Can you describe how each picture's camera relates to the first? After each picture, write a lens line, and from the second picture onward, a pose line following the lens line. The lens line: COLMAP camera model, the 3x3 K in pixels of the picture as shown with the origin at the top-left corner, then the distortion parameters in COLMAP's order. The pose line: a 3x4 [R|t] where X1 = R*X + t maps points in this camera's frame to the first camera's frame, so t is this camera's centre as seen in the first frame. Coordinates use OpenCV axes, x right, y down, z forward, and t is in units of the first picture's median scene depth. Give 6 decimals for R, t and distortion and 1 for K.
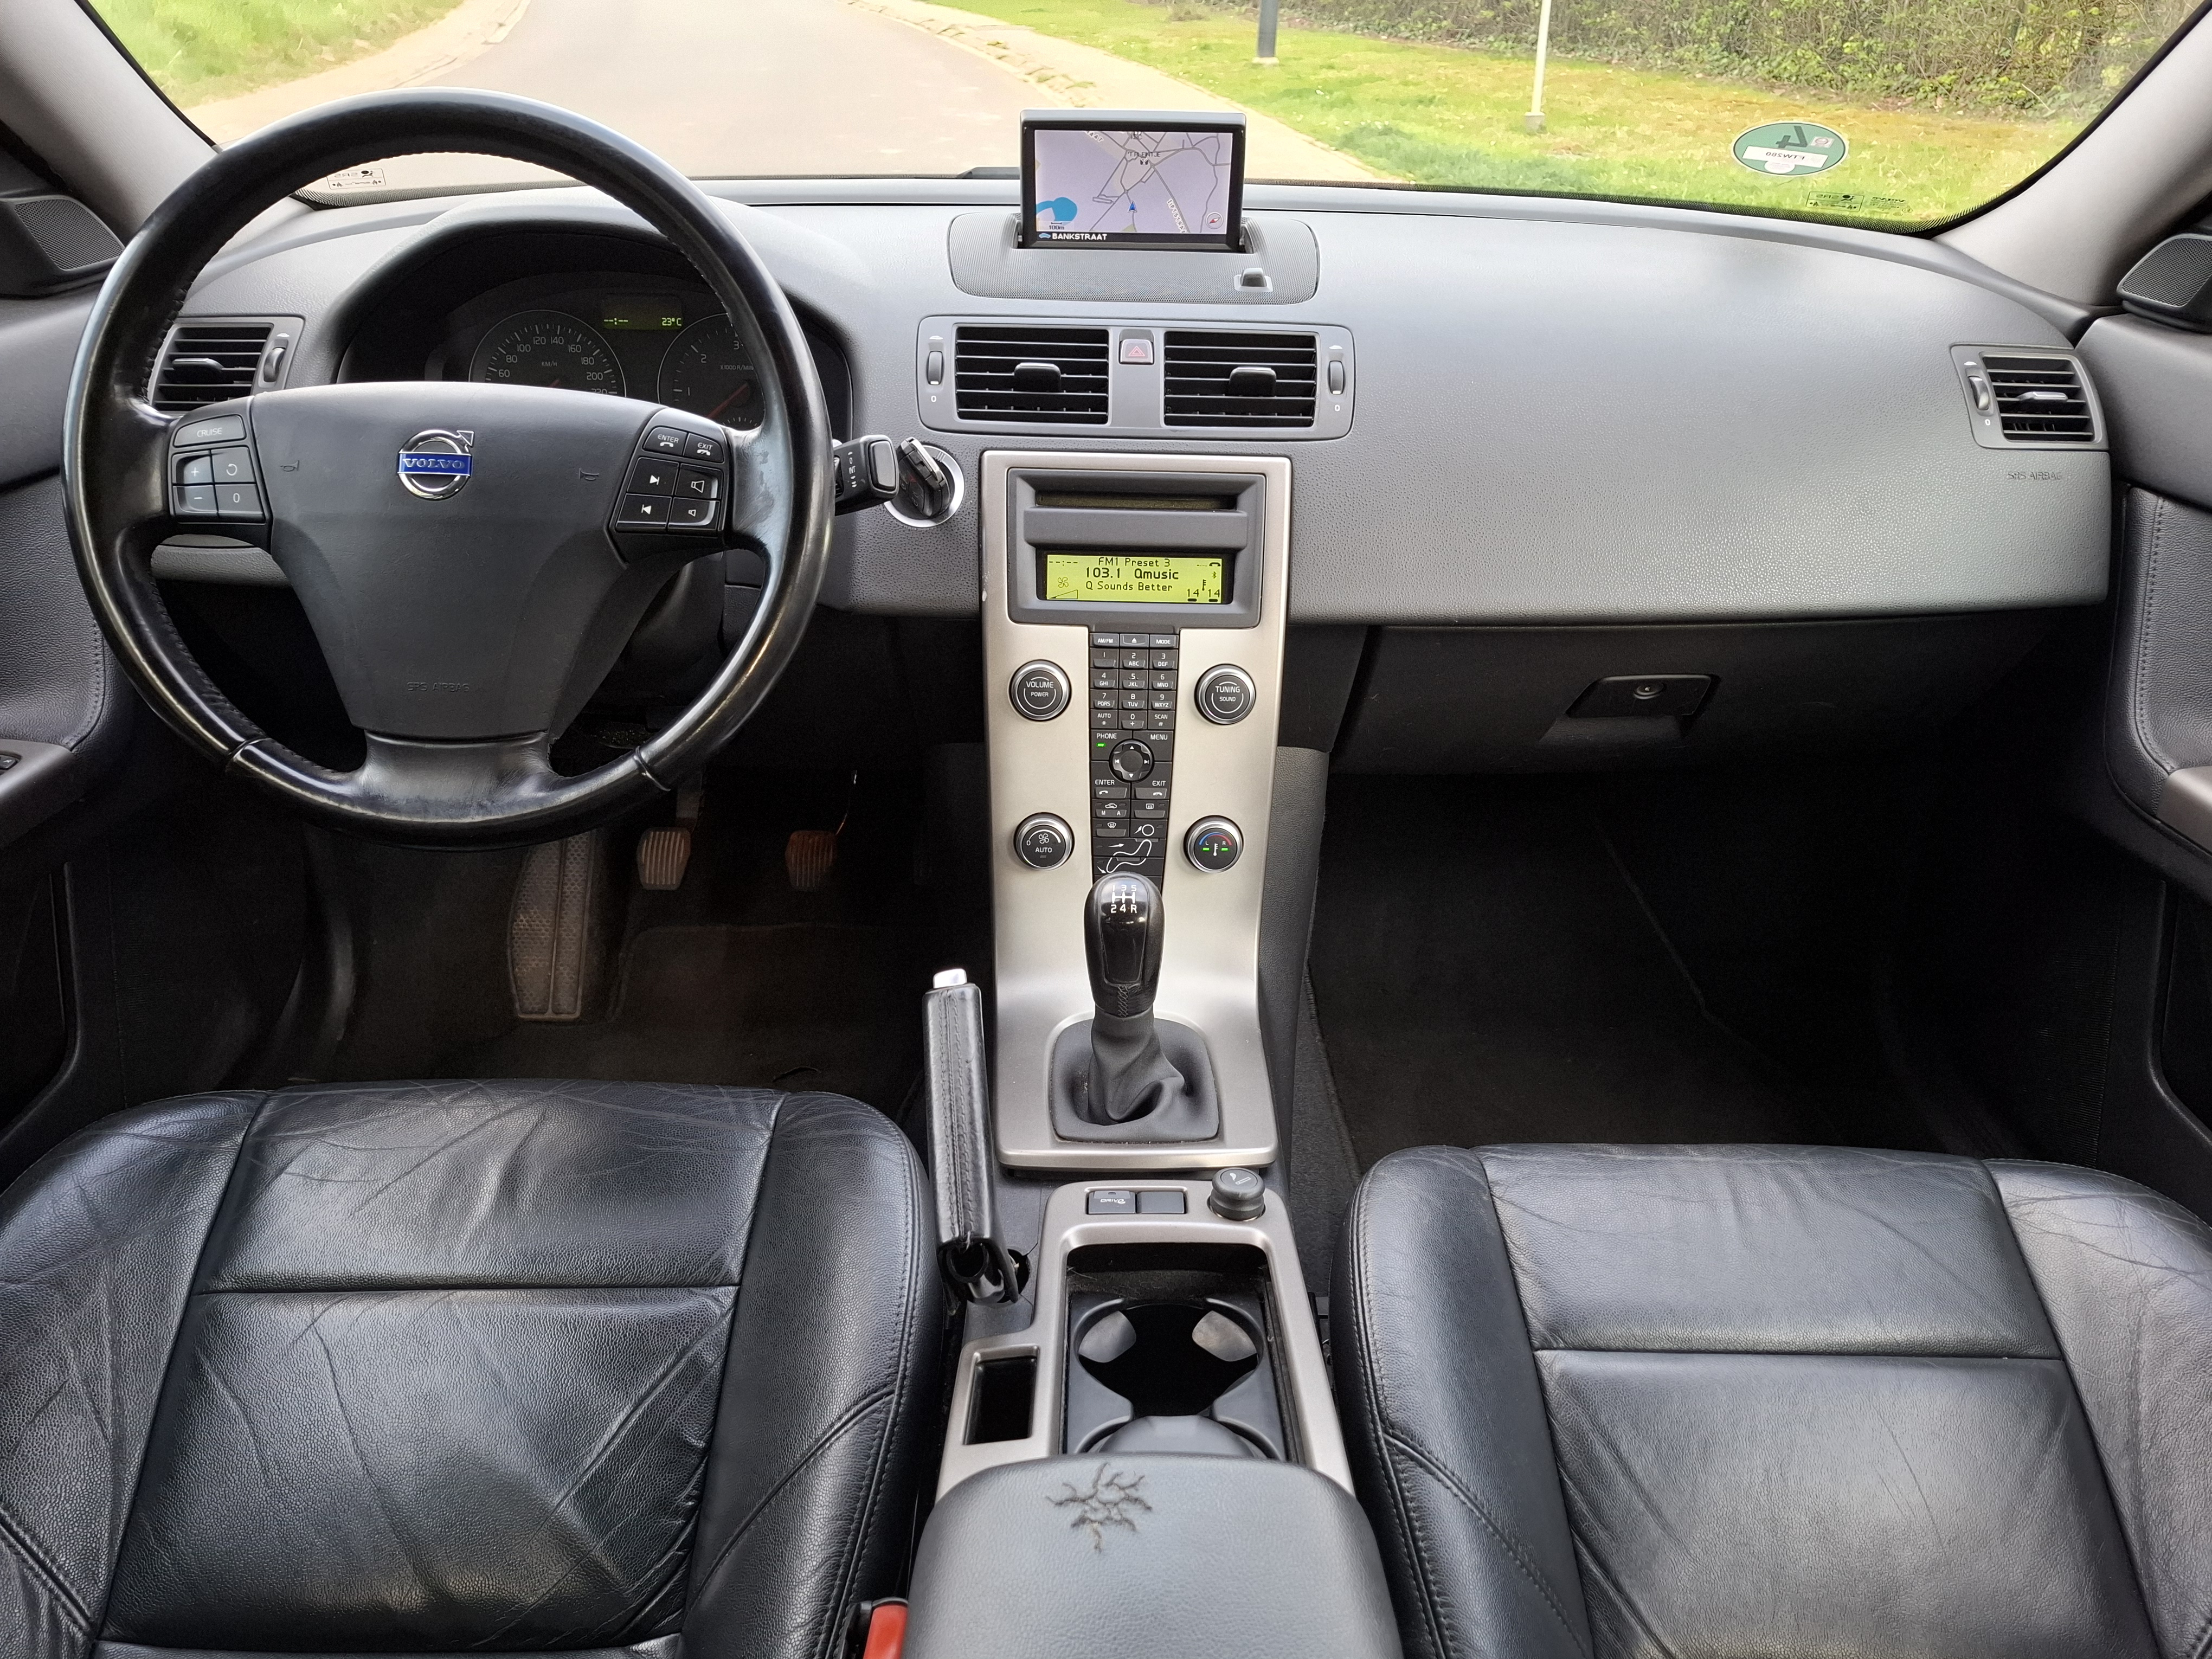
lens RADIAL K [[1462.5, 0, 1105.4], [0, 1462.5, 836.3], [0, 0, 1]] dist [0.005490, -0.000337]
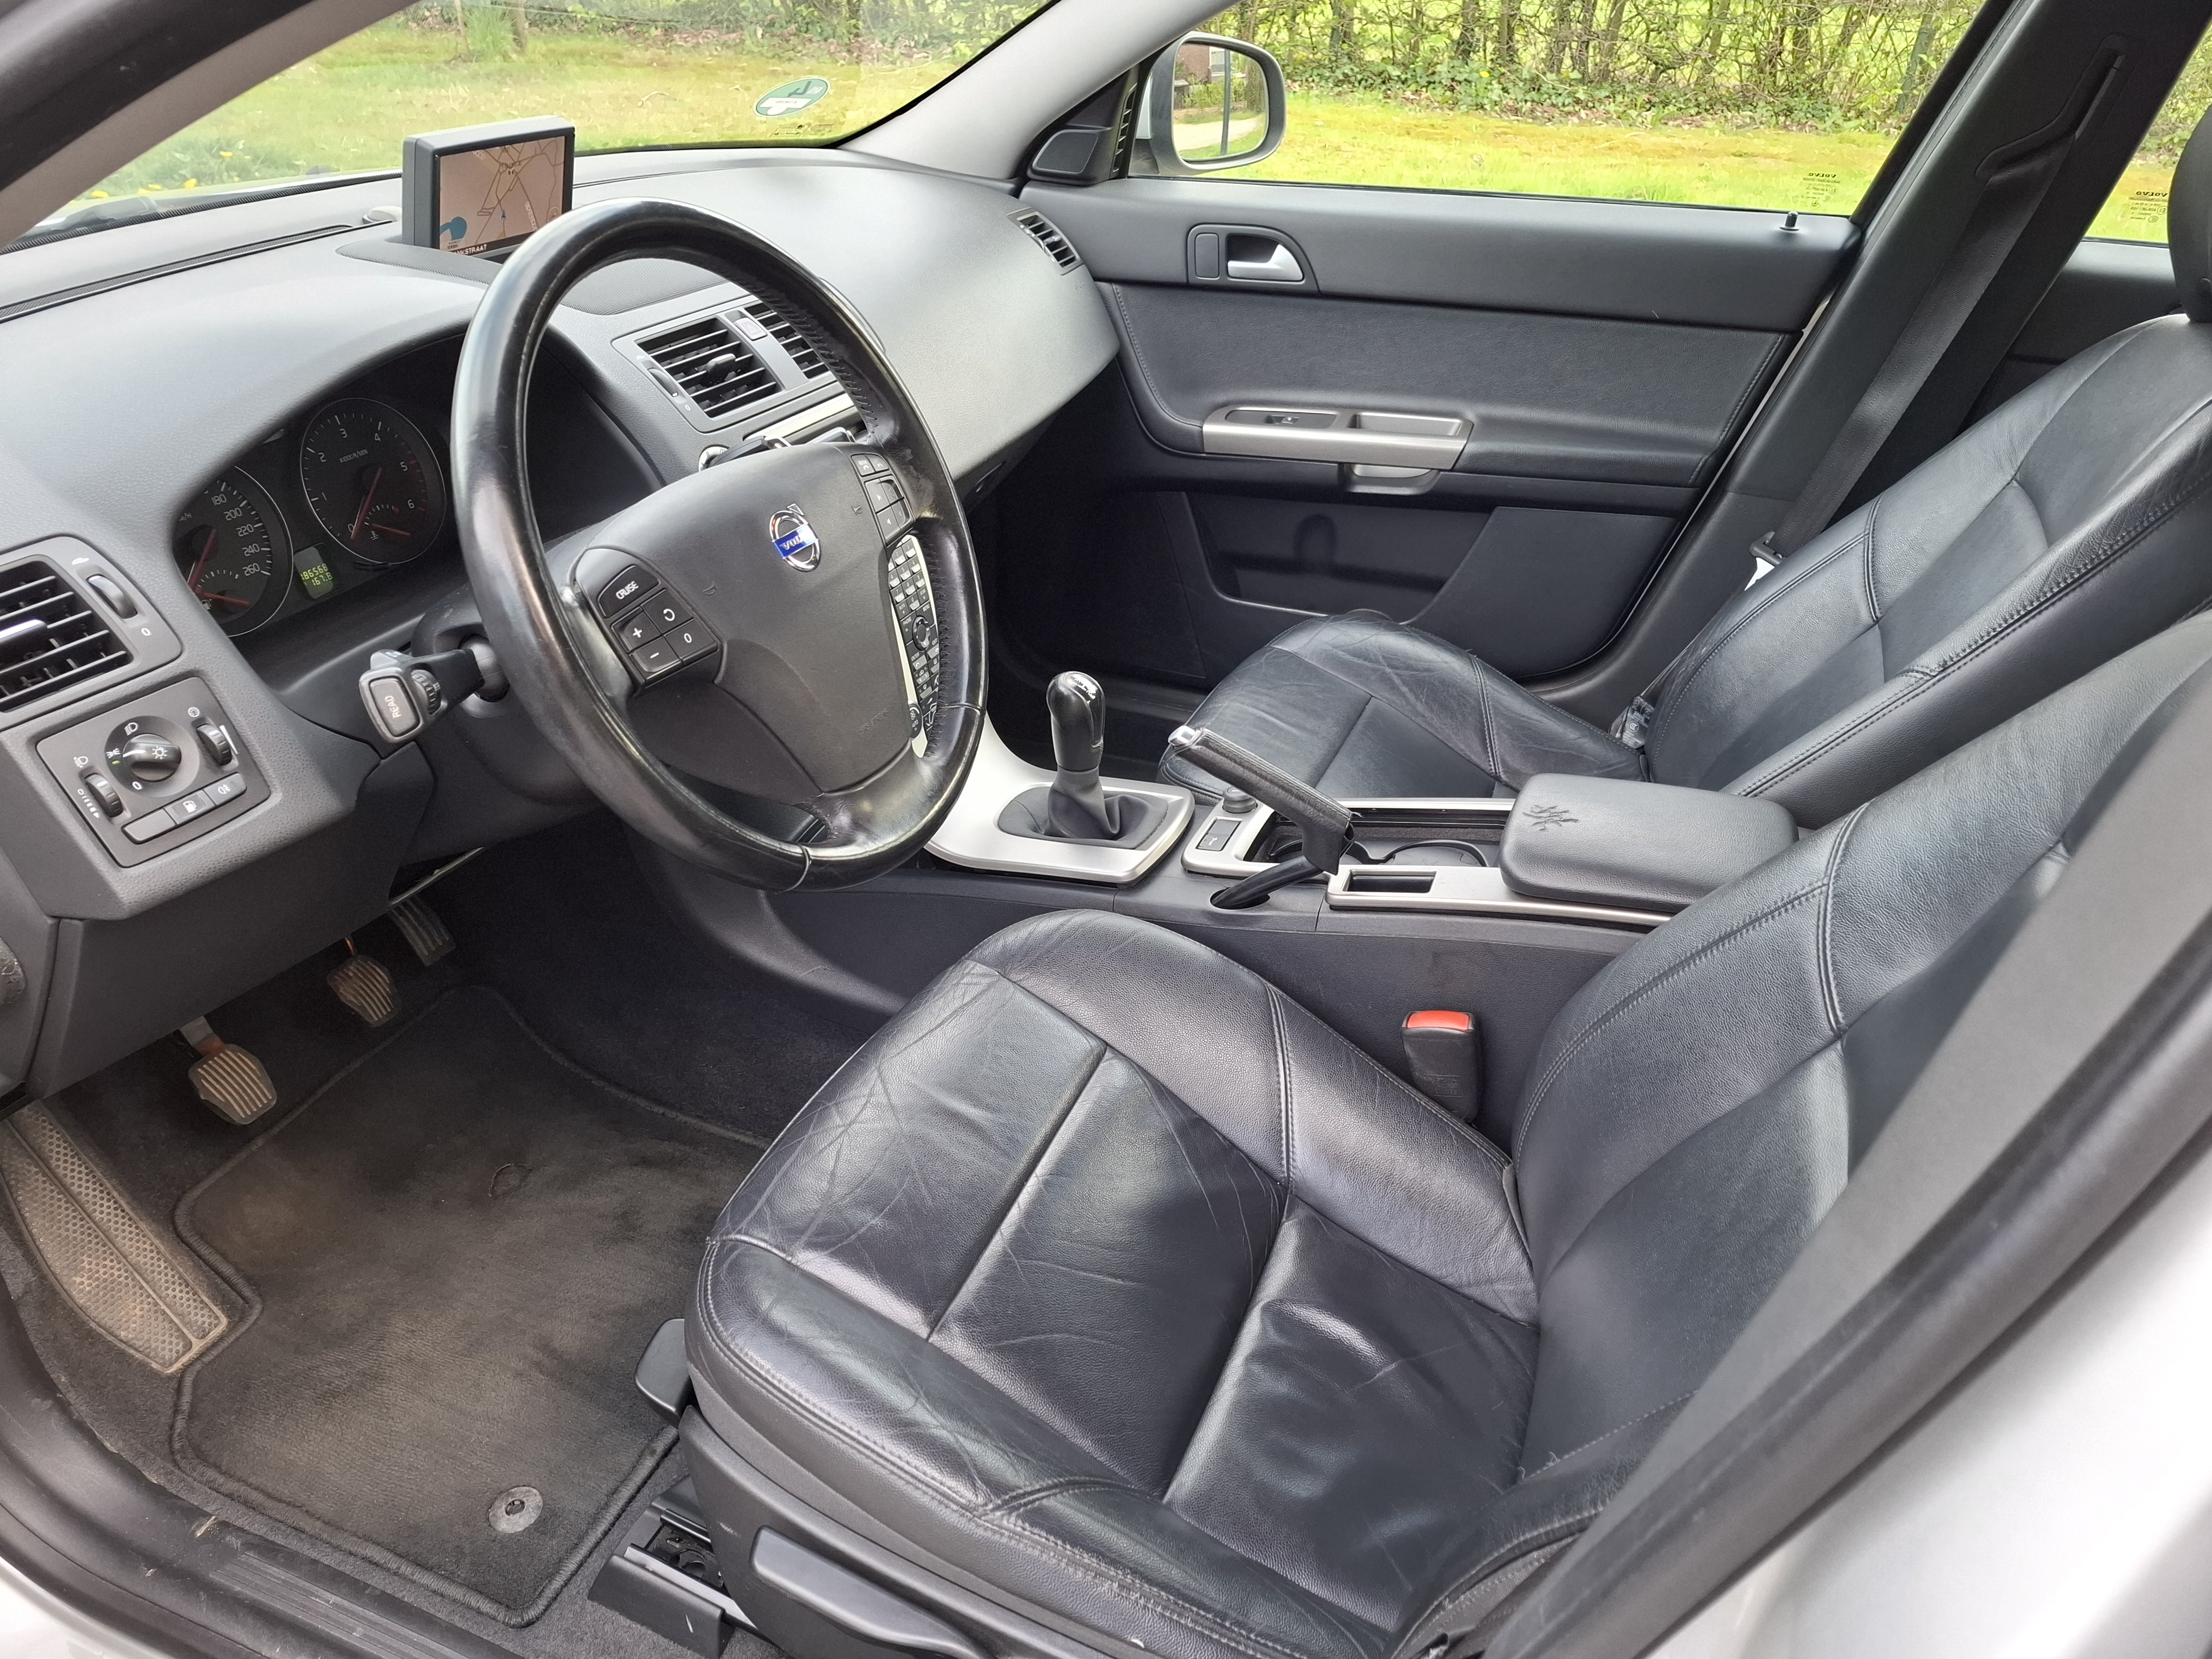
lens RADIAL K [[1462.5, 0, 1098.8], [0, 1462.5, 840.0], [0, 0, 1]] dist [0.005490, -0.000337]
pose [[0.443926, -0.484968, 0.753482, -0.822335], [0.428234, 0.853461, 0.297018, -0.179798], [-0.787112, 0.190813, 0.586553, 0.132084]]
